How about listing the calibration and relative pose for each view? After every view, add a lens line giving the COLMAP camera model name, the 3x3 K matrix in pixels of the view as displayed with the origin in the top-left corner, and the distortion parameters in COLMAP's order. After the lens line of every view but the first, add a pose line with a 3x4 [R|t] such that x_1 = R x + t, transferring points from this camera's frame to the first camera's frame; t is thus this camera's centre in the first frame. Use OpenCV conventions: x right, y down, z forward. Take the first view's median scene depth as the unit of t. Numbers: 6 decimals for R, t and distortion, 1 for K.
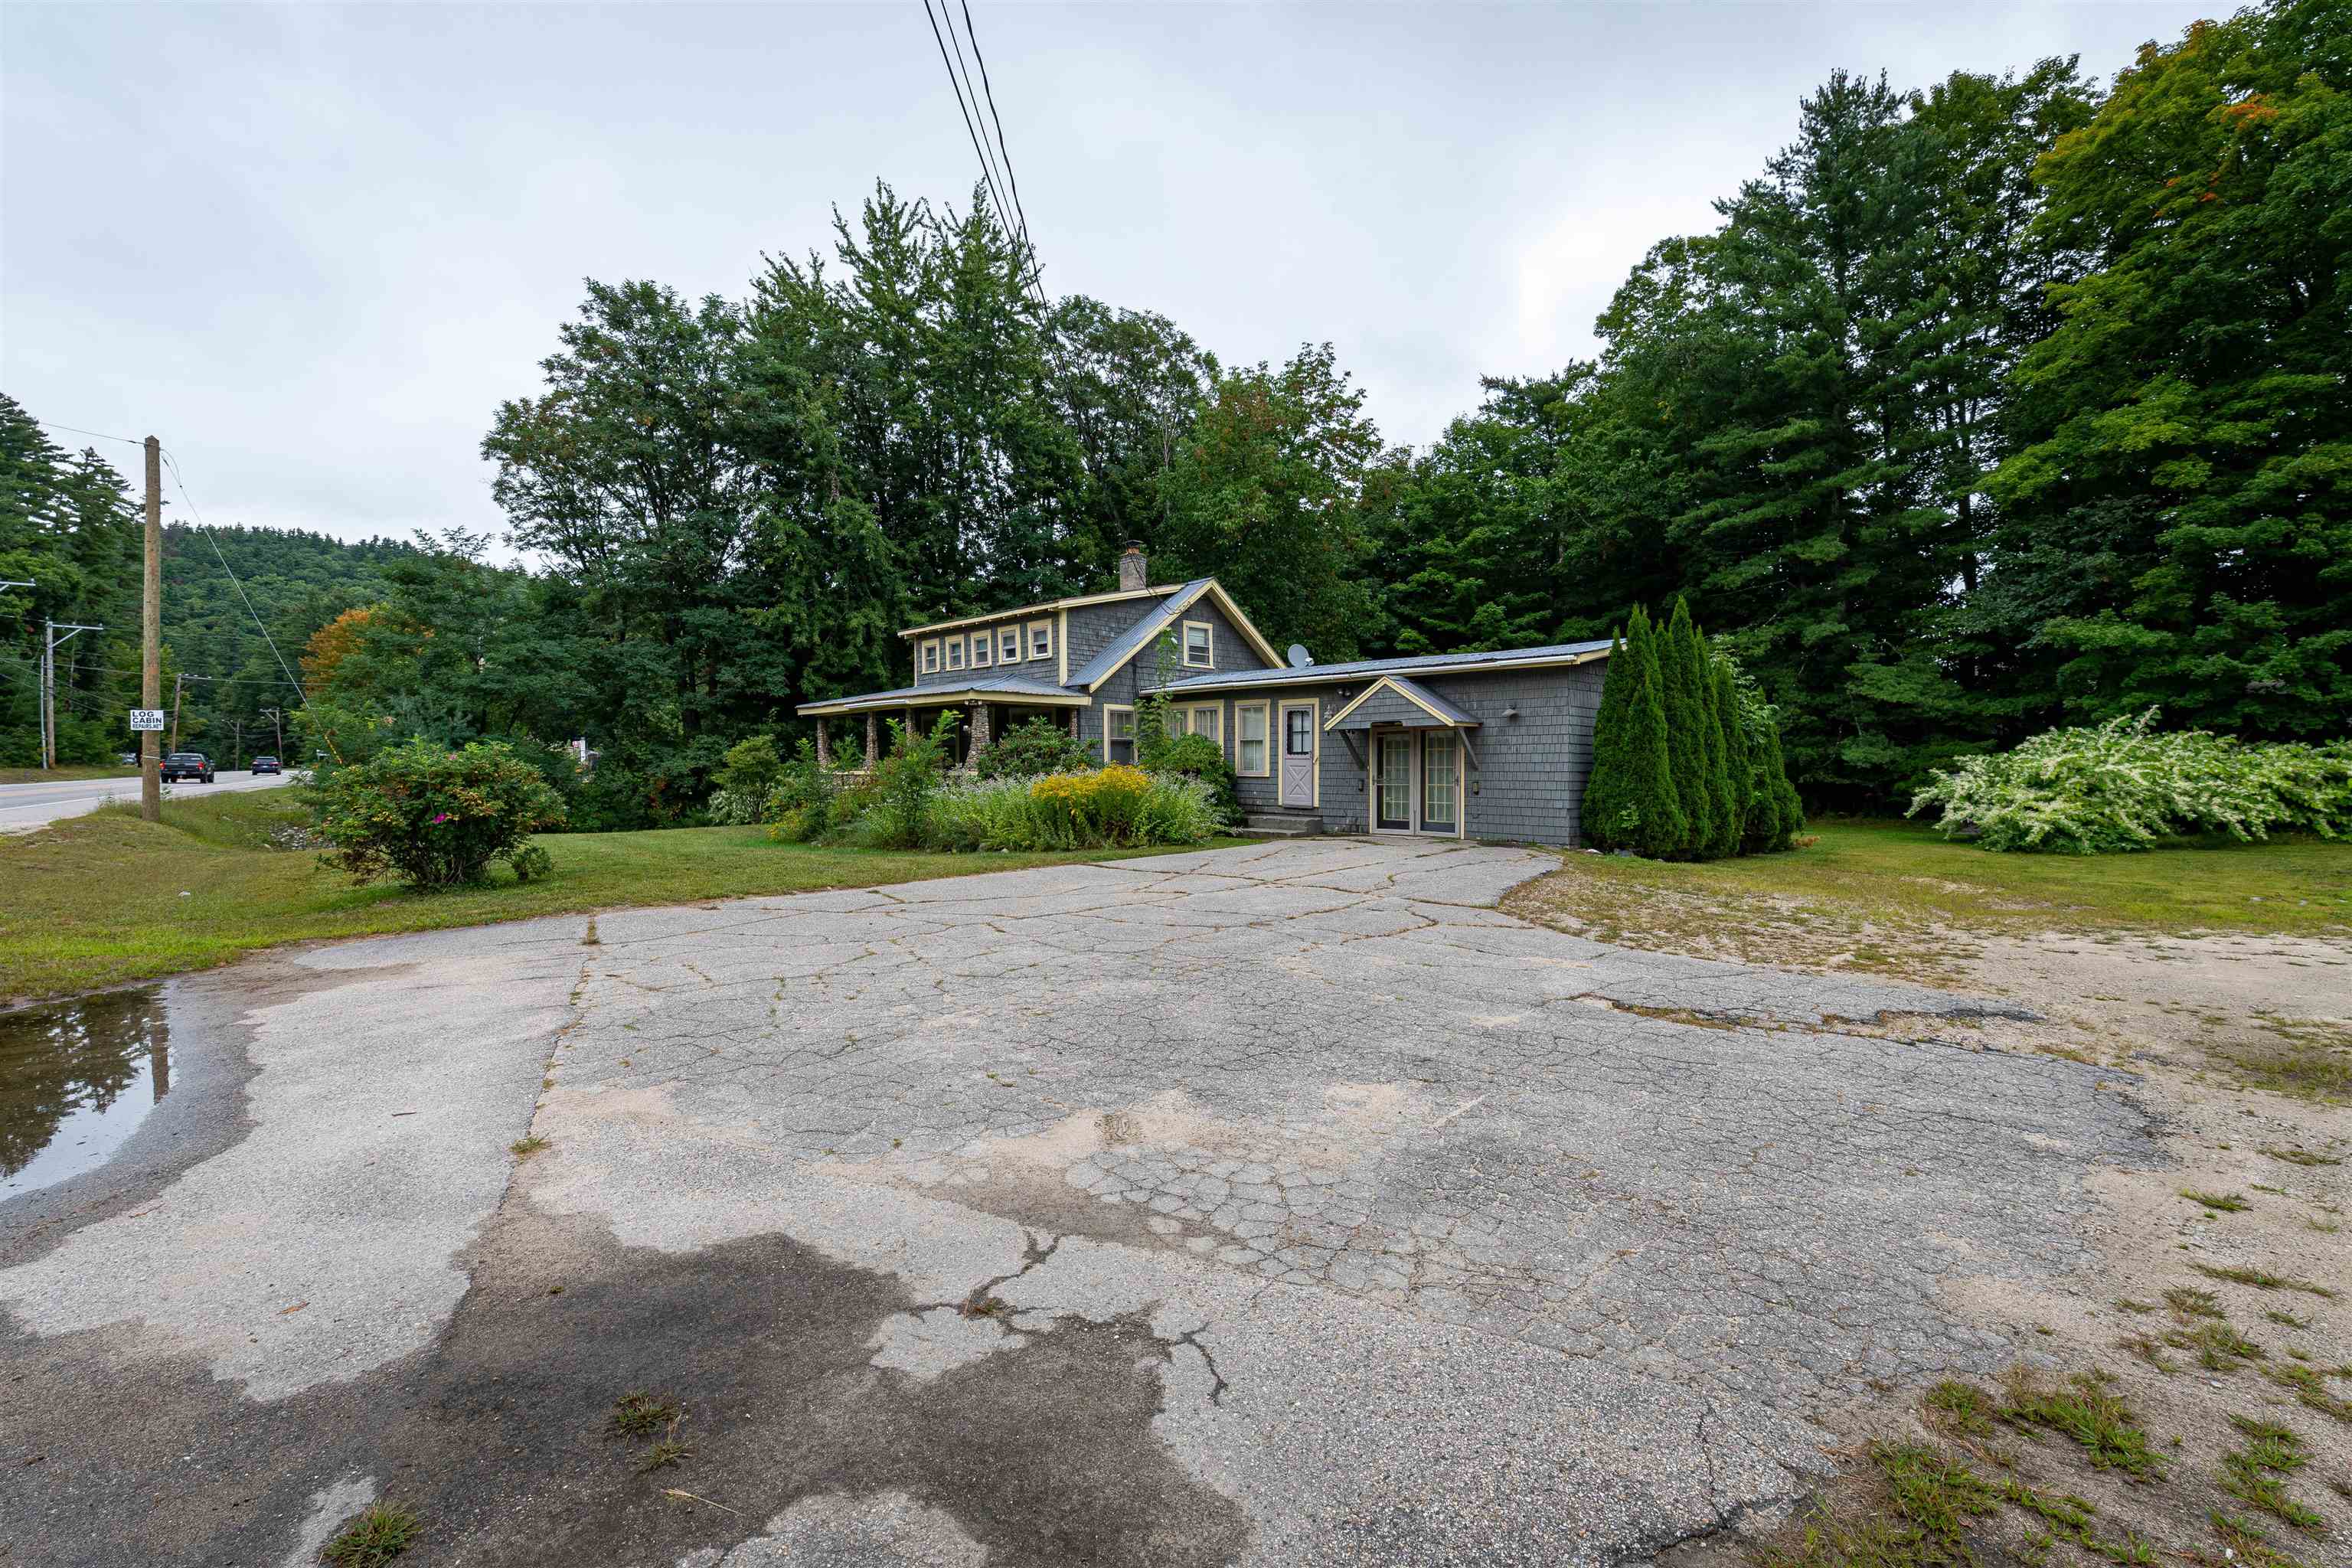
lens RADIAL K [[997.0, 0, 1186.0], [0, 997.0, 769.1], [0, 0, 1]] dist [-0.000817, 0.000523]
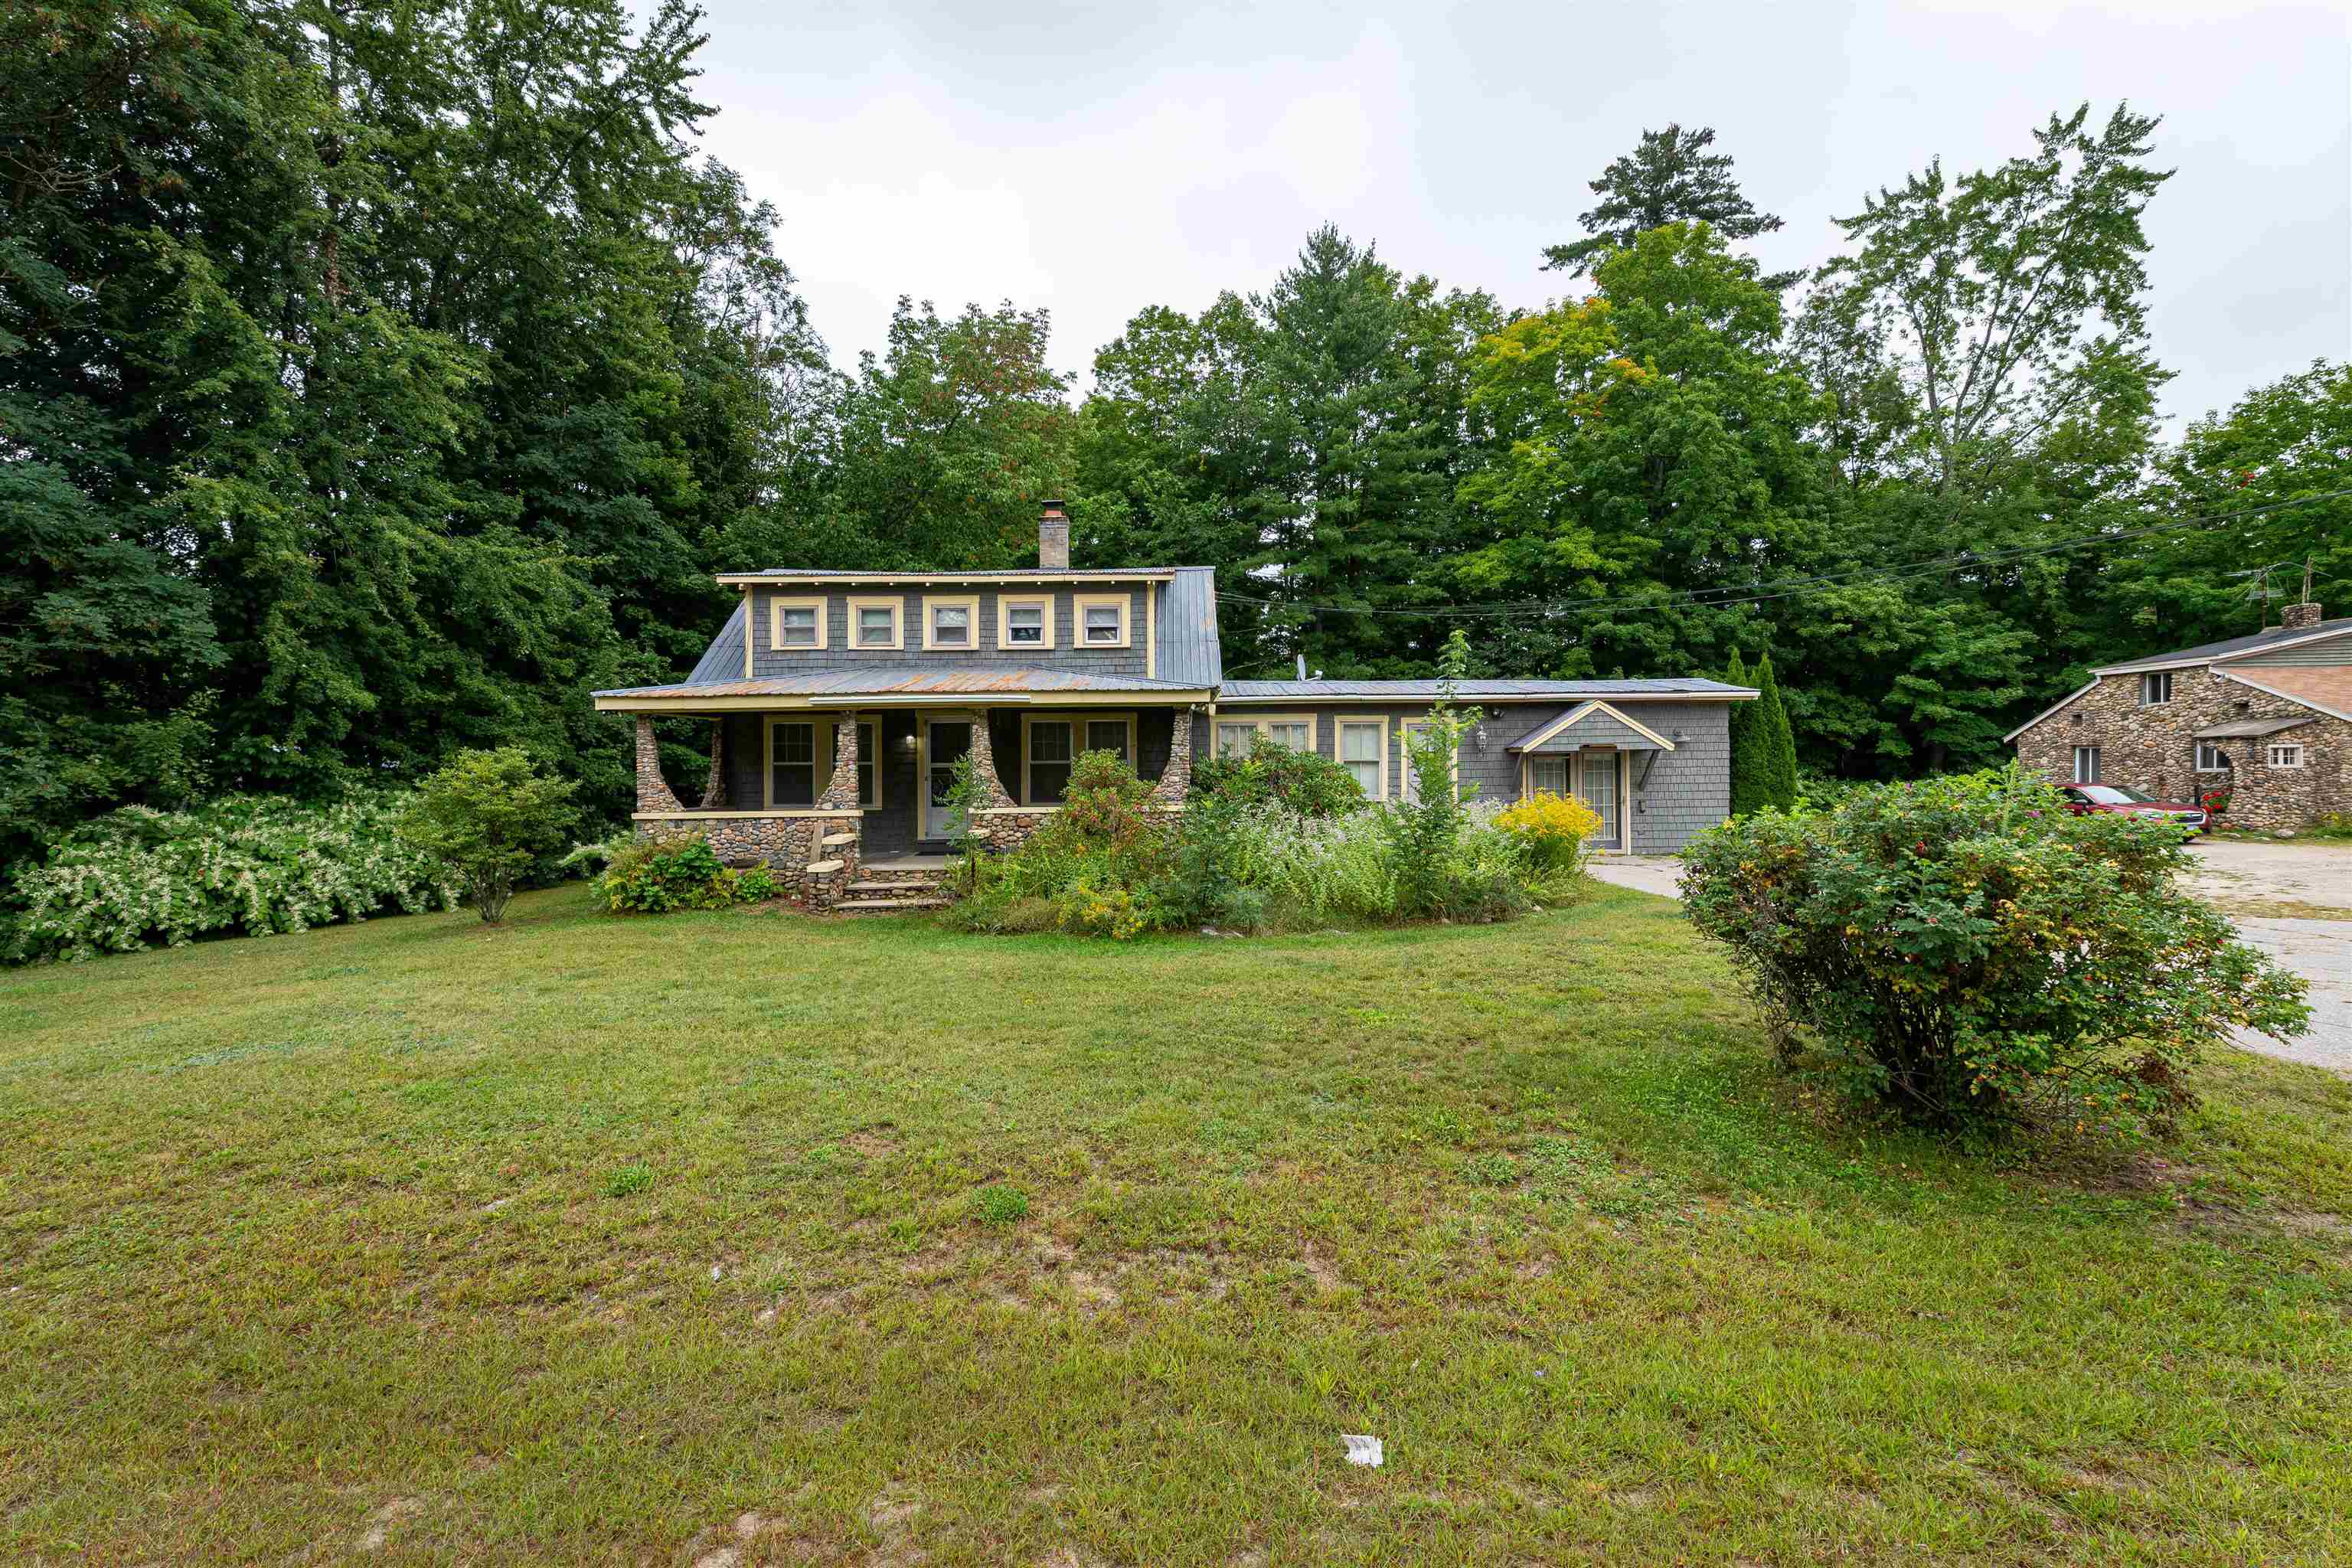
lens RADIAL K [[997.0, 0, 1175.7], [0, 997.0, 783.2], [0, 0, 1]] dist [-0.000817, 0.000523]
pose [[0.692308, -0.012963, 0.721485, -0.619880], [0.014812, 0.999883, 0.003752, -0.013562], [-0.721450, 0.008089, 0.692420, 0.451906]]
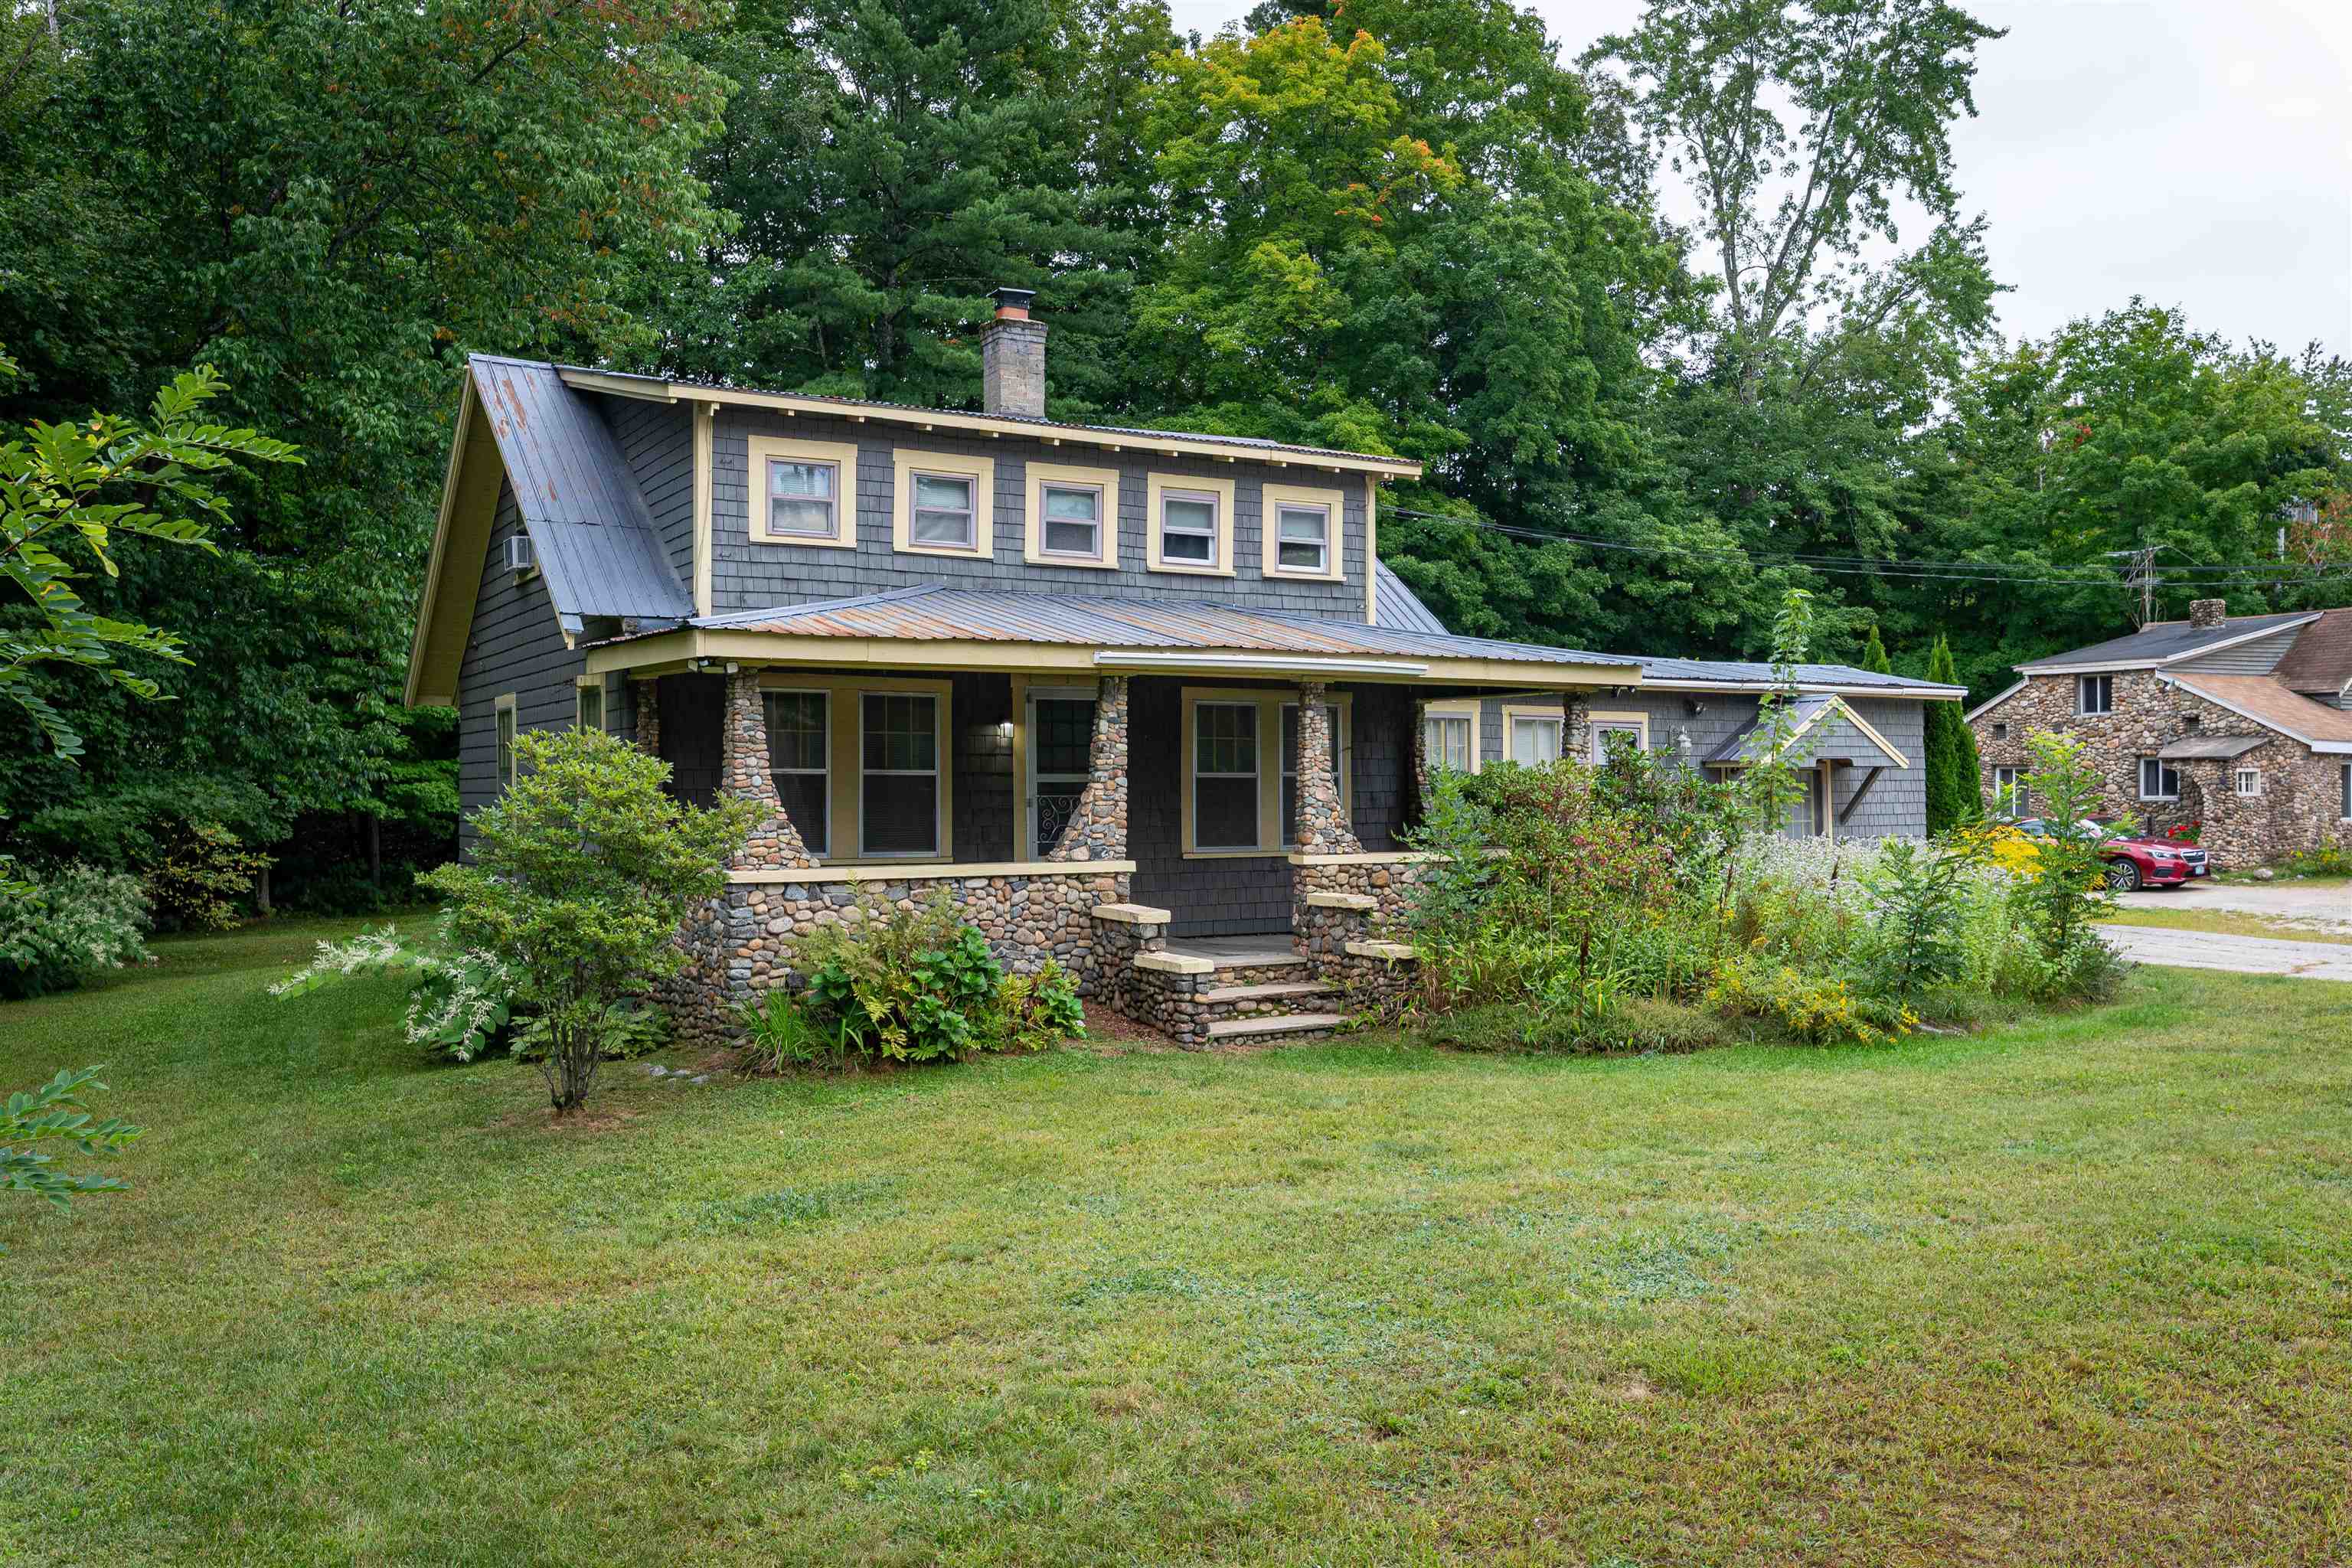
lens RADIAL K [[1929.6, 0, 1153.8], [0, 1929.6, 776.5], [0, 0, 1]] dist [0.000022, -0.008723]
pose [[0.242614, 0.005933, 0.970105, -0.930527], [0.008942, 0.999925, -0.008351, -0.020310], [-0.970082, 0.010701, 0.242543, 0.847654]]
